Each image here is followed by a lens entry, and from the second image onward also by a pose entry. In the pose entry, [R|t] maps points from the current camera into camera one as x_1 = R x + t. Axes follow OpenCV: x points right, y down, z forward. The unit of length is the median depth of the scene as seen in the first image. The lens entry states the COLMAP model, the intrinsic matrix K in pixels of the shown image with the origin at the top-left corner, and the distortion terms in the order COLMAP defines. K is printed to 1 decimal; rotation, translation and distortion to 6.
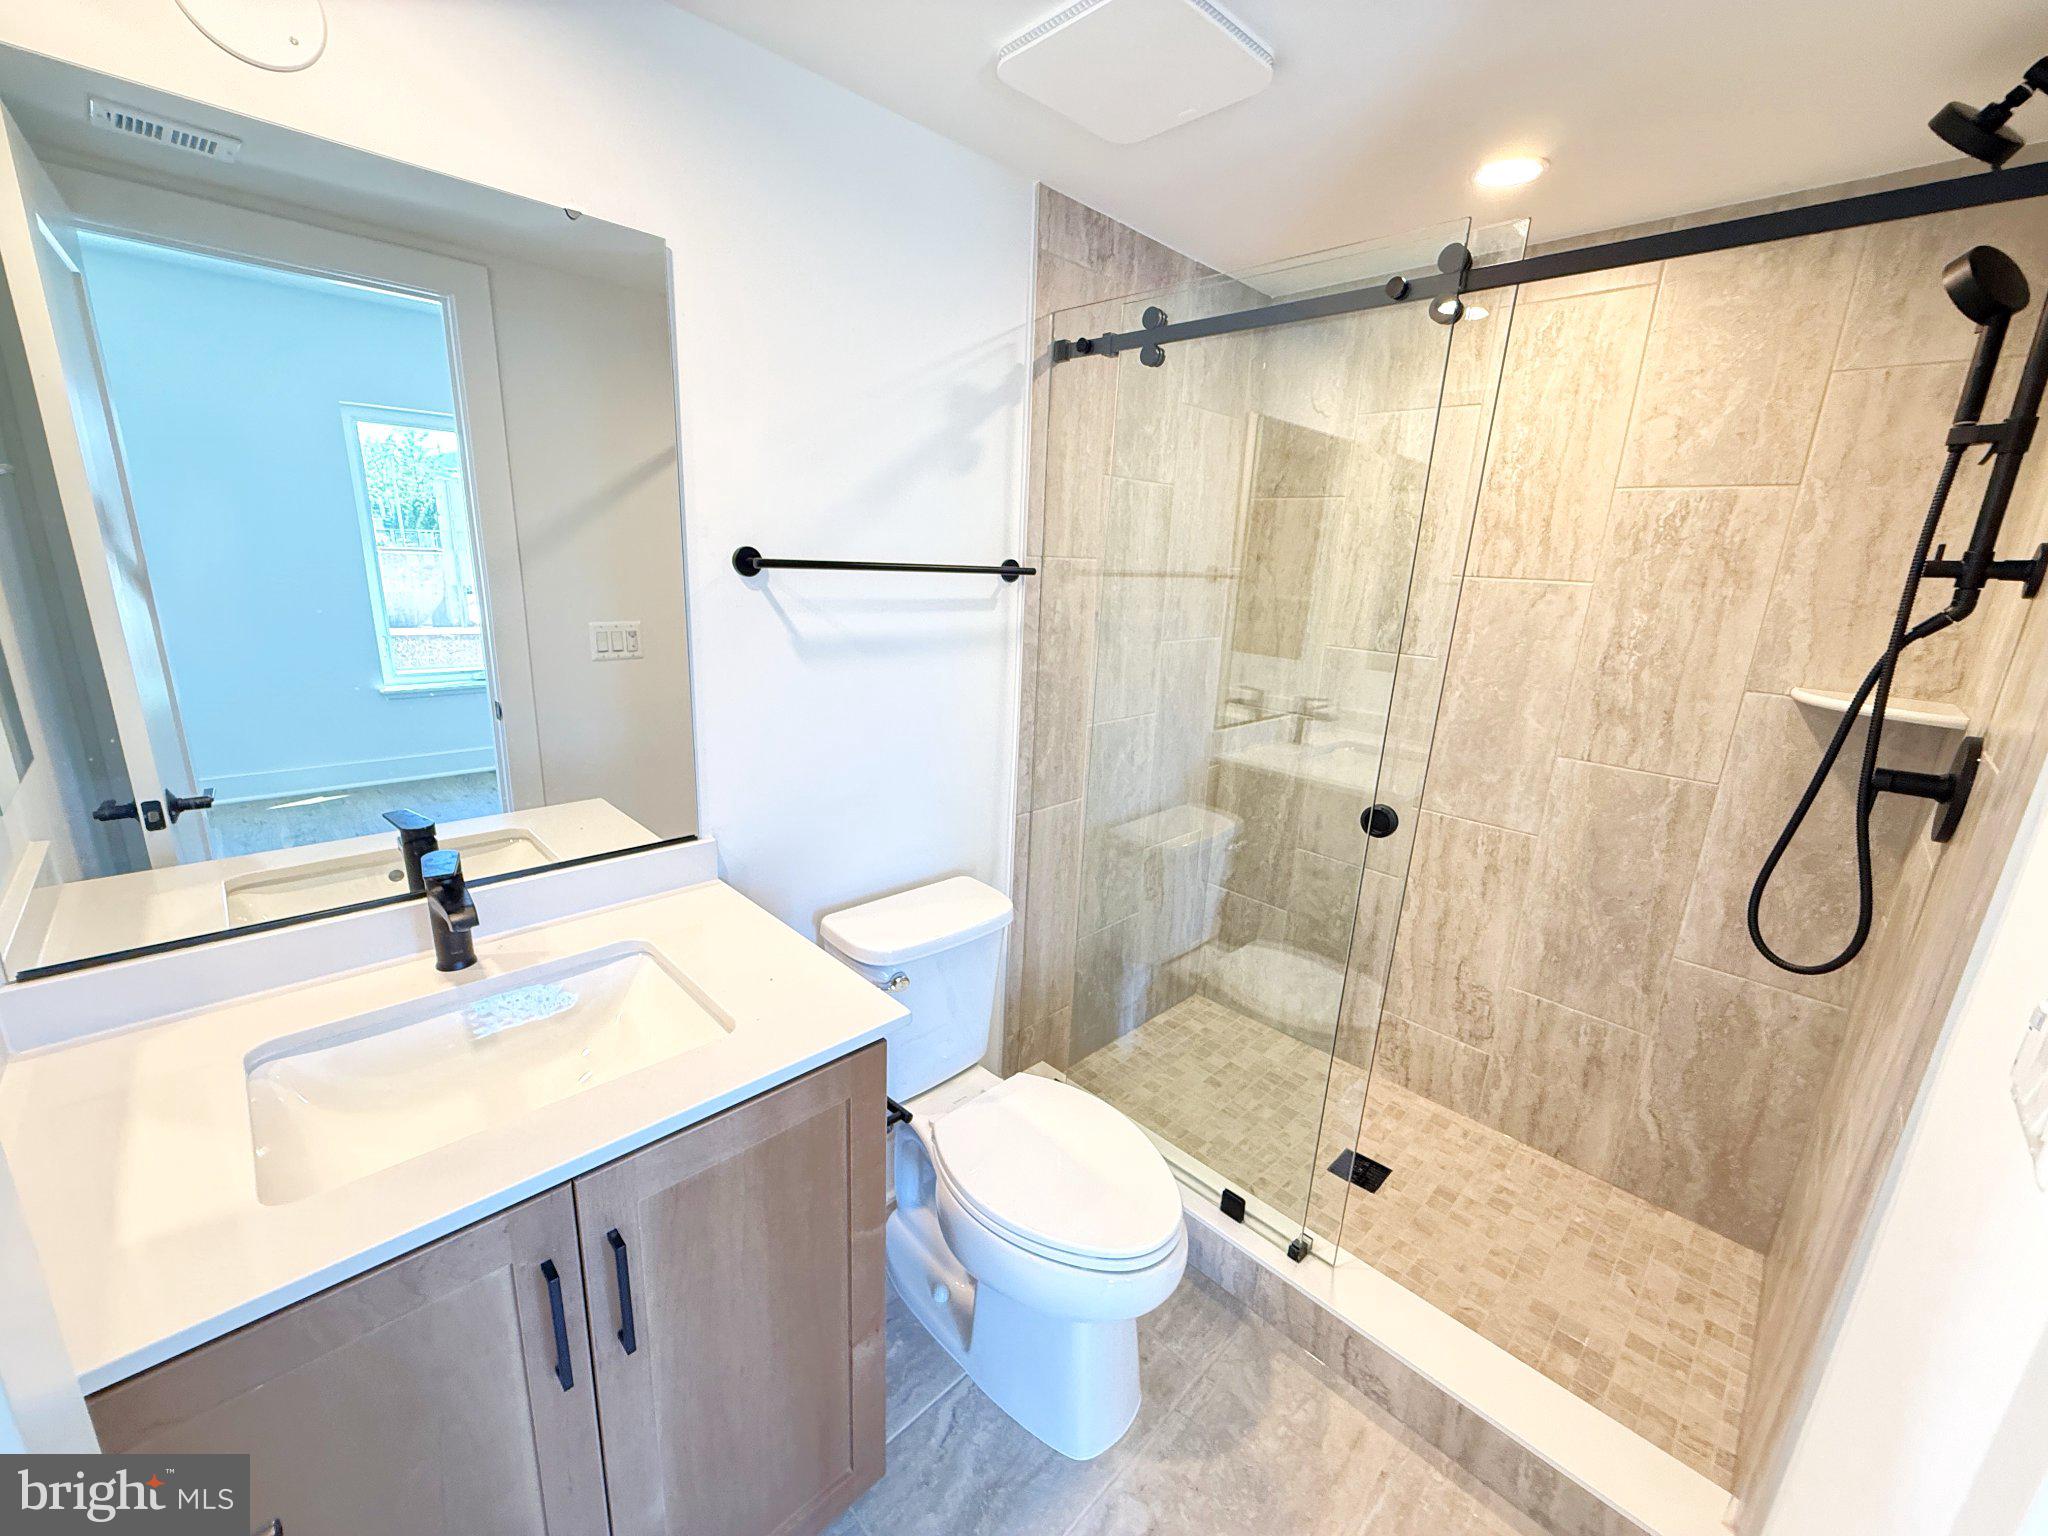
lens RADIAL K [[817.6, 0, 1020.6], [0, 817.6, 766.8], [0, 0, 1]] dist [-0.000063, 0.000038]
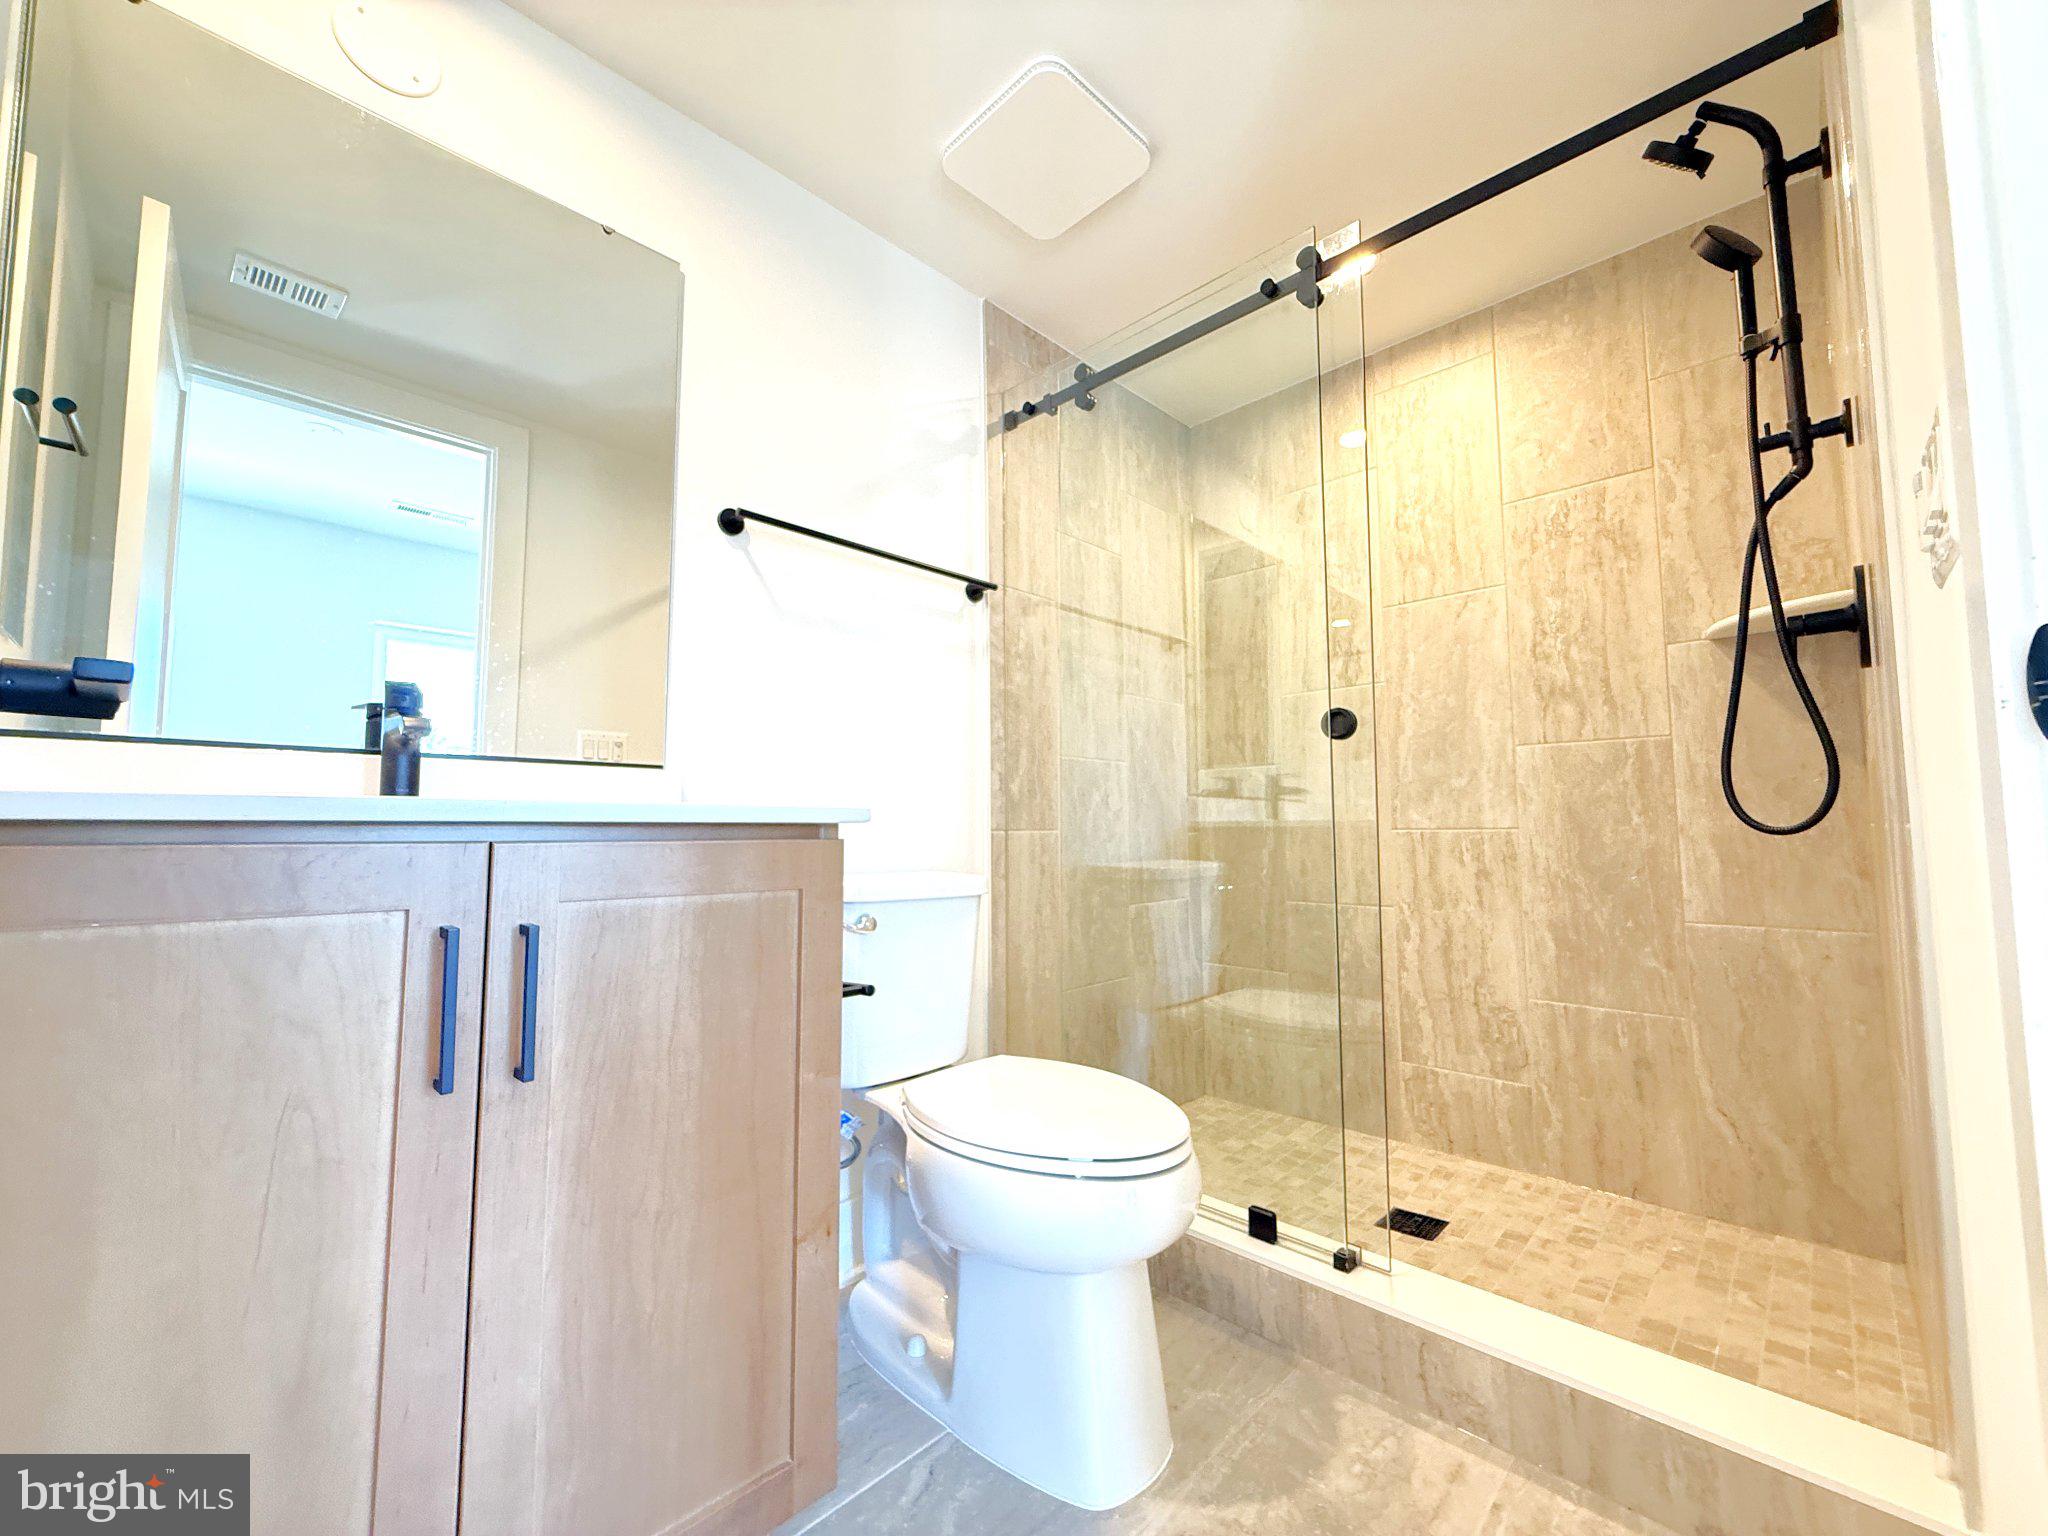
lens RADIAL K [[817.6, 0, 1020.6], [0, 817.6, 766.8], [0, 0, 1]] dist [-0.000063, 0.000038]
pose [[0.998618, -0.048668, 0.019857, 0.015411], [0.052490, 0.943307, -0.327744, 0.336198], [-0.002781, 0.328334, 0.944558, 0.044156]]
